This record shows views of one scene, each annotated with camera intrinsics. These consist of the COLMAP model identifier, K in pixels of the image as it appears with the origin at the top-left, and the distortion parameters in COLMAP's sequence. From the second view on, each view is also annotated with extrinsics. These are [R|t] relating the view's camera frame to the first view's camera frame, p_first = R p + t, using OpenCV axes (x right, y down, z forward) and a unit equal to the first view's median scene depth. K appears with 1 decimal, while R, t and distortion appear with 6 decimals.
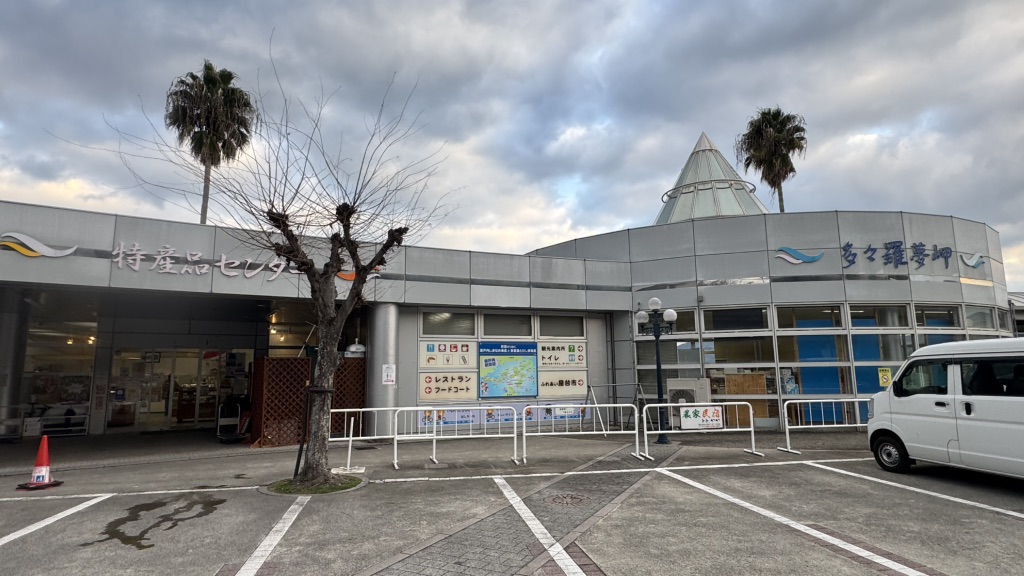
lens RADIAL K [[549.0, 0, 511.2], [0, 549.0, 302.3], [0, 0, 1]] dist [-0.002295, -0.000820]
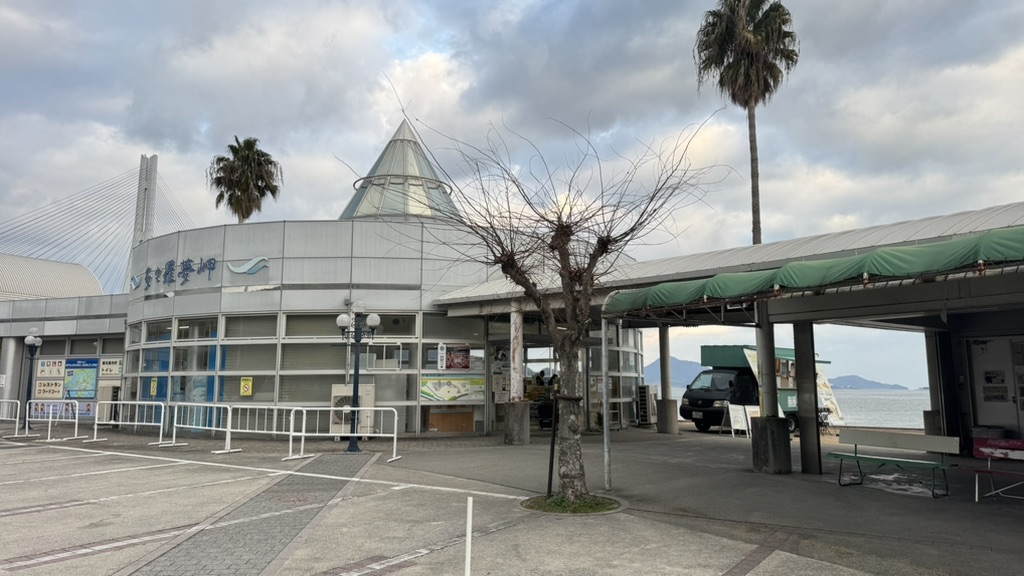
lens RADIAL K [[711.6, 0, 514.0], [0, 711.6, 288.5], [0, 0, 1]] dist [0.108707, -0.161491]
pose [[0.733158, -0.082227, -0.675069, 1.912419], [0.091903, 0.995537, -0.021450, 0.032076], [0.673819, -0.046314, 0.737443, 0.350158]]
